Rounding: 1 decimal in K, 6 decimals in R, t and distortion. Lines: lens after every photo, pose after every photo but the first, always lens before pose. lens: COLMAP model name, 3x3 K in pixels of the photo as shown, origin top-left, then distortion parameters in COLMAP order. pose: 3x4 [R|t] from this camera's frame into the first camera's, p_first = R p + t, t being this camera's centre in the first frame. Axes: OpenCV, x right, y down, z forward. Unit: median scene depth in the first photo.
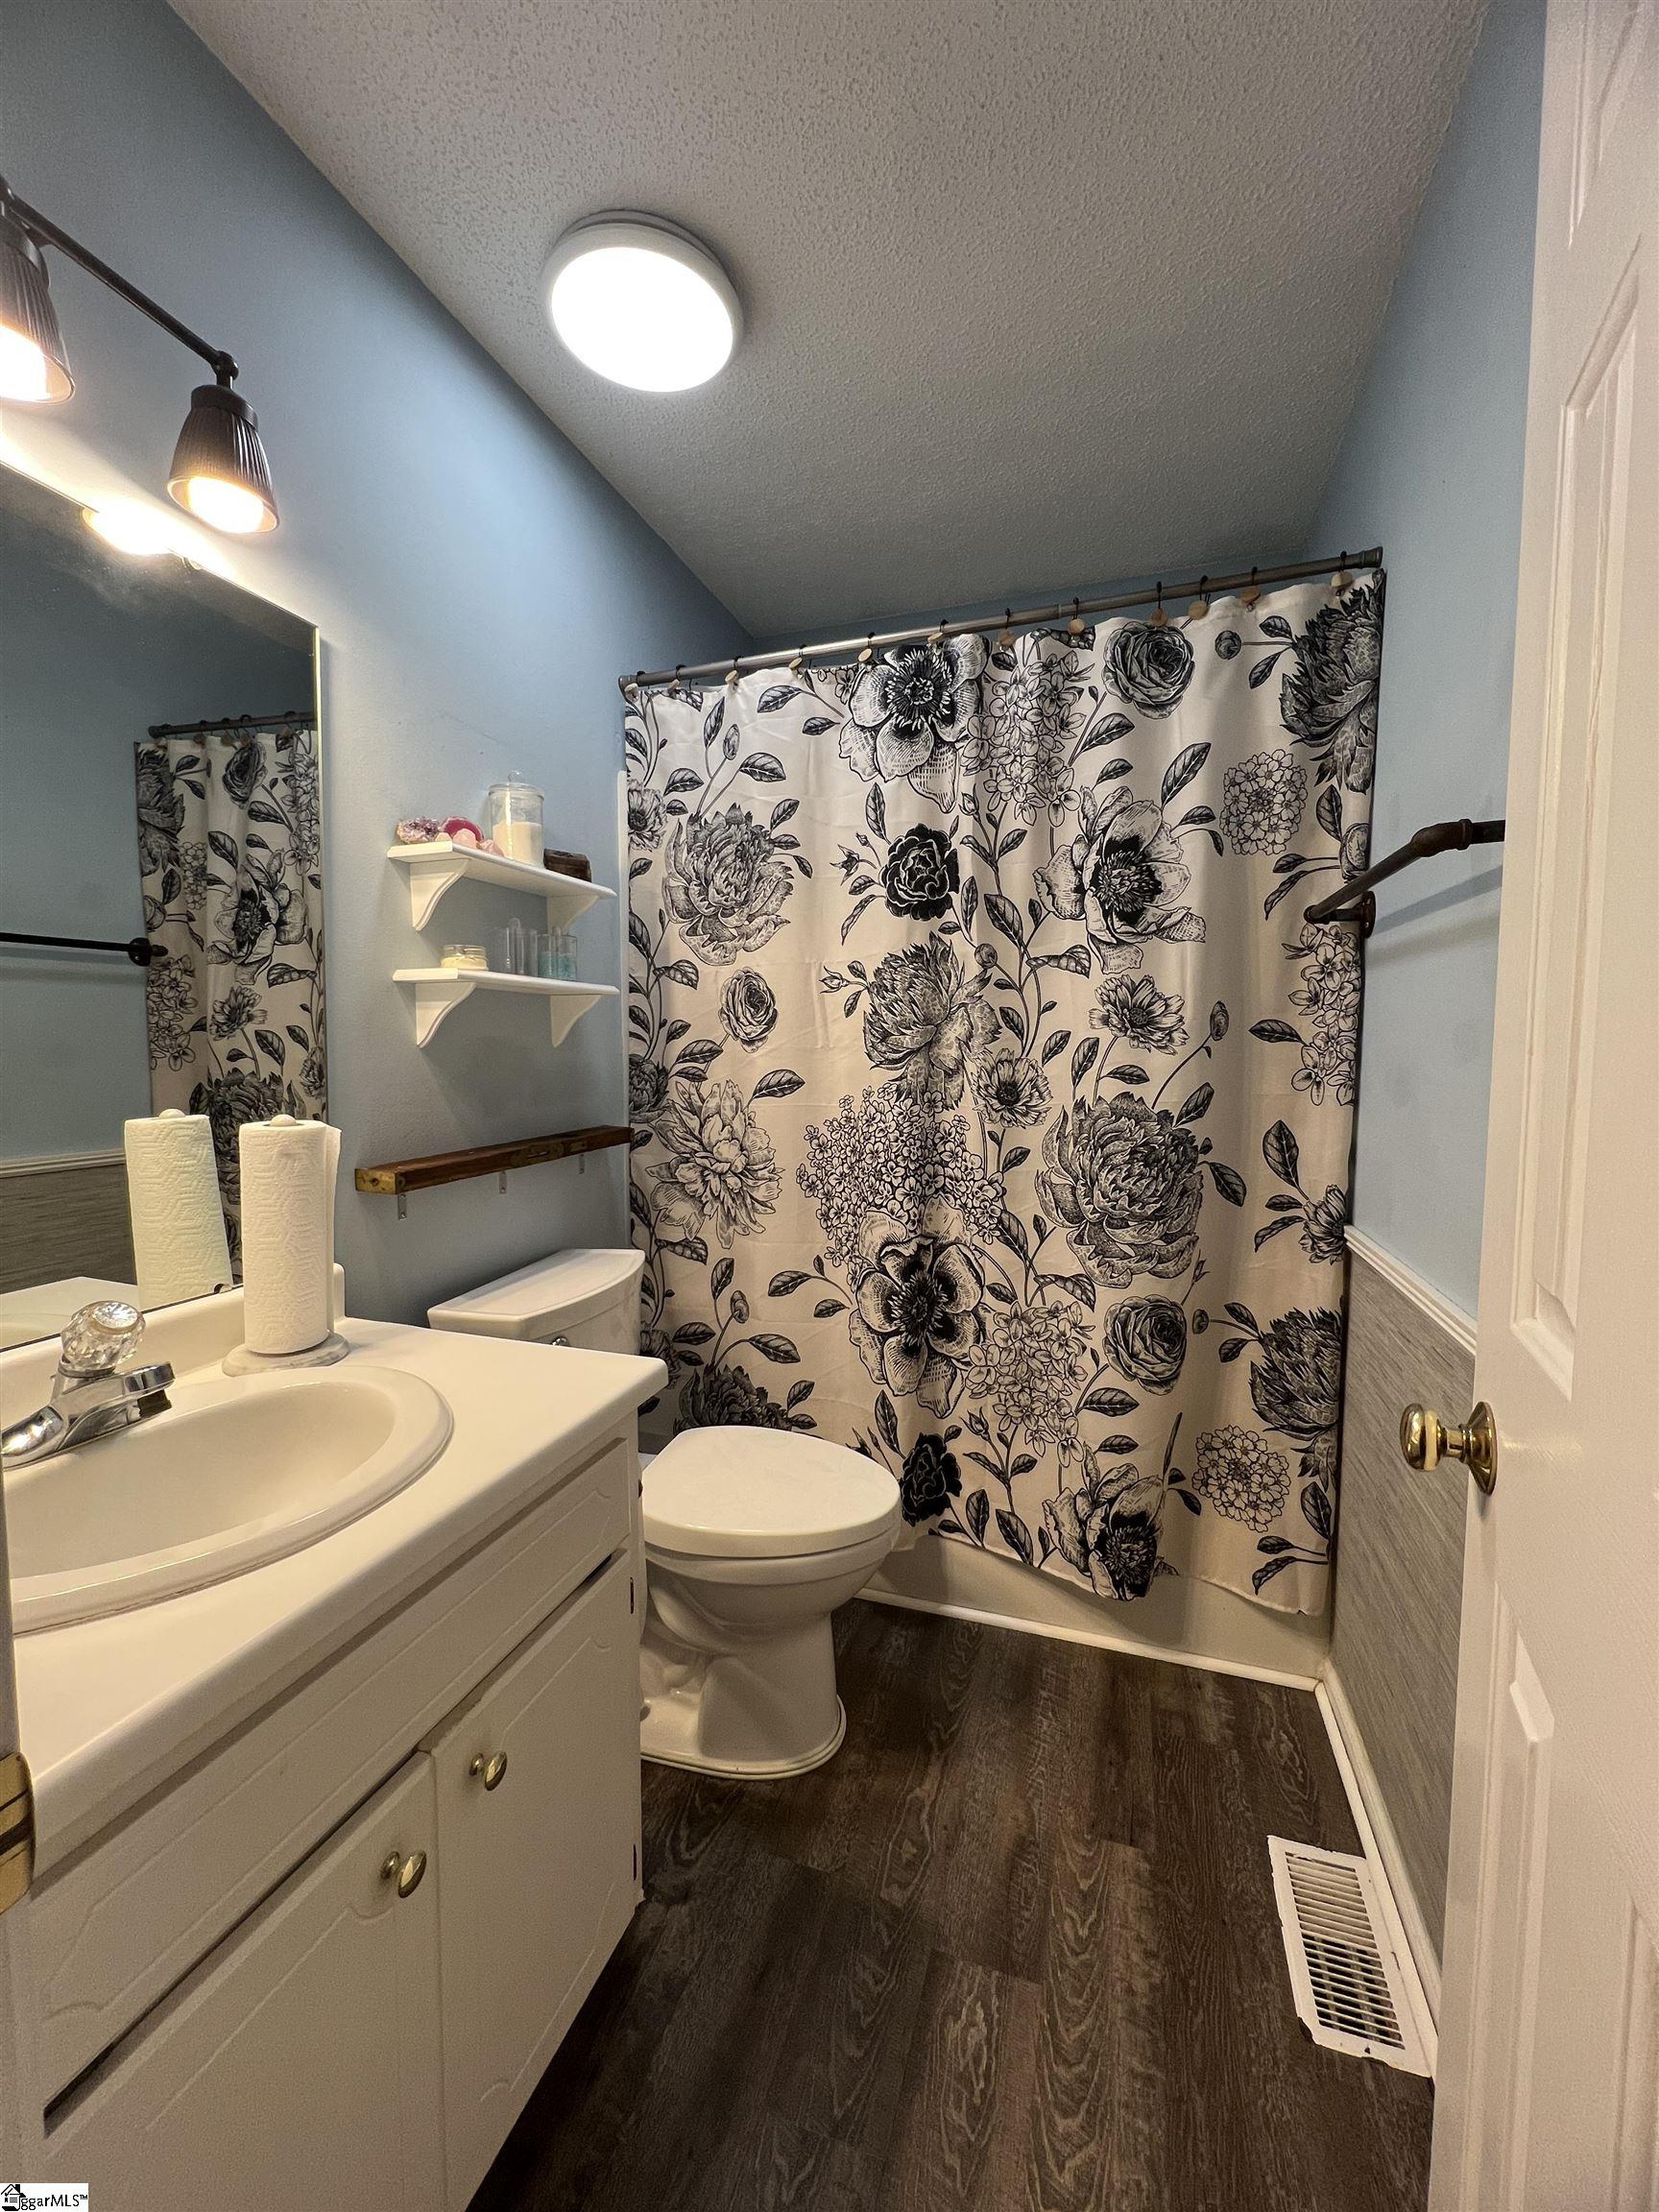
lens RADIAL K [[880.7, 0, 824.7], [0, 880.7, 1102.4], [0, 0, 1]] dist [-0.005663, 0.000464]
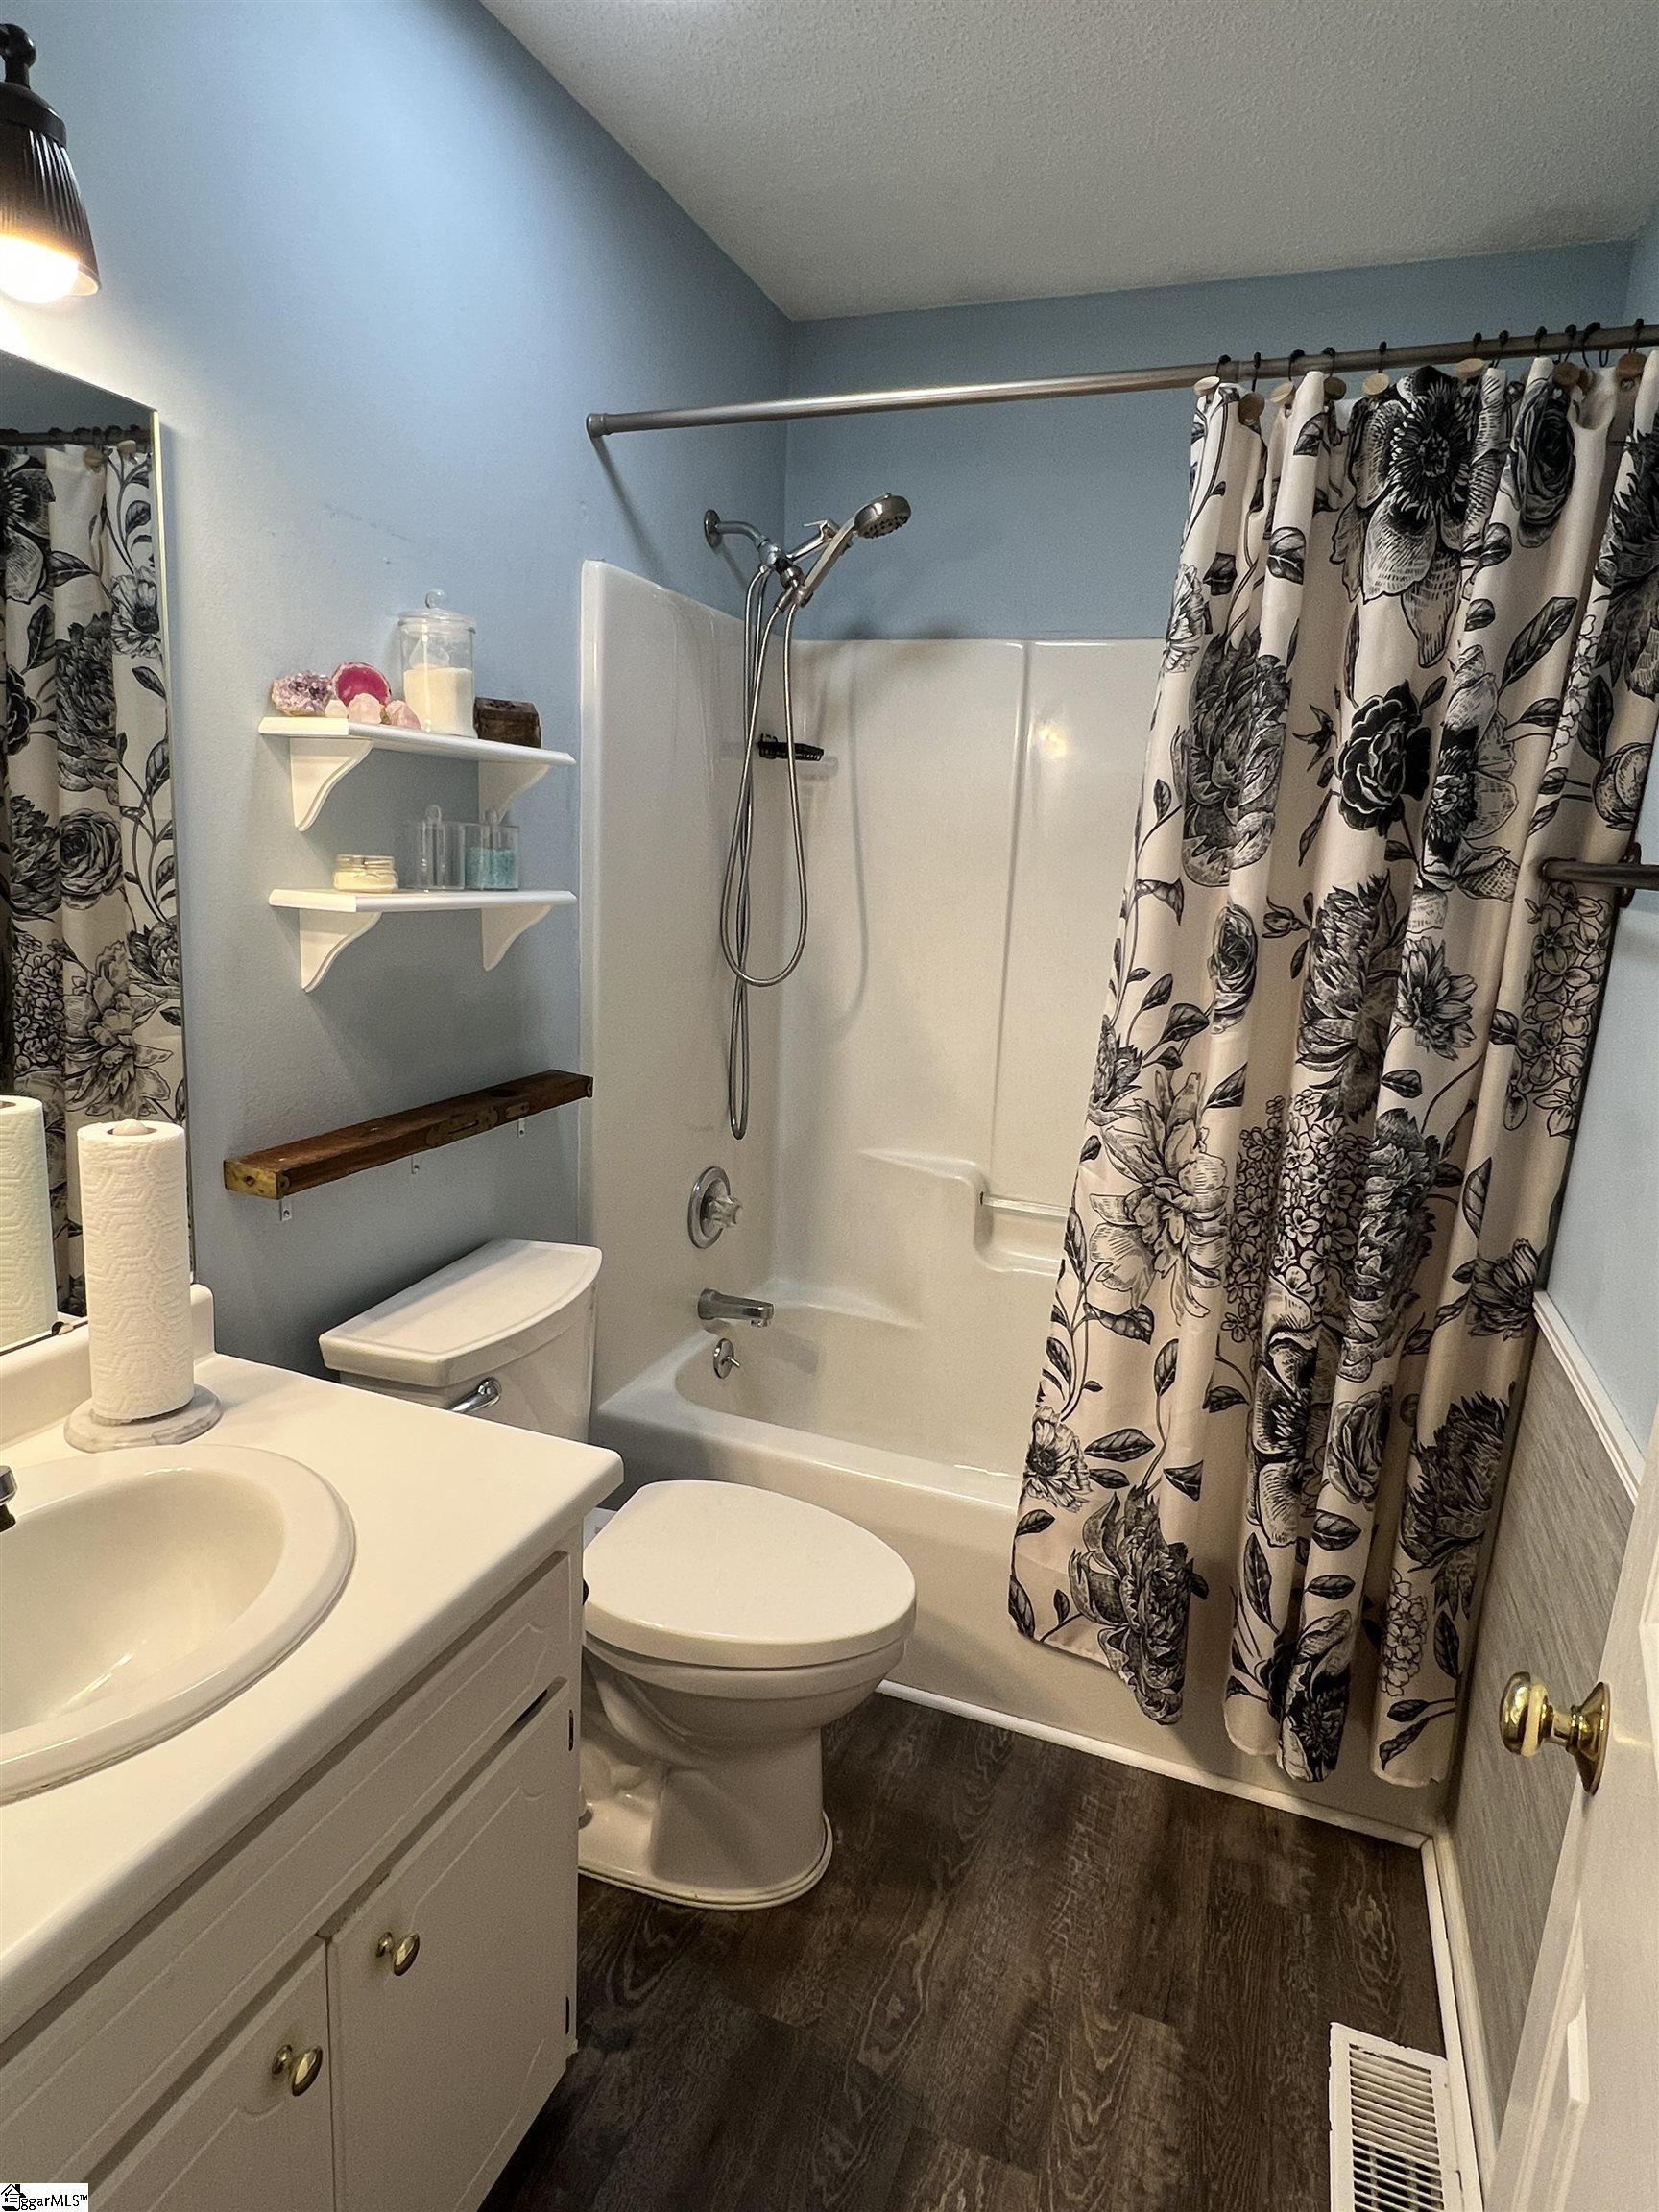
lens RADIAL K [[1245.2, 0, 835.0], [0, 1245.2, 1116.7], [0, 0, 1]] dist [-0.002987, -0.002489]
pose [[0.998128, 0.057539, -0.020727, 0.012138], [-0.053829, 0.987392, 0.148864, -0.135598], [0.029031, -0.147469, 0.988640, -0.038055]]
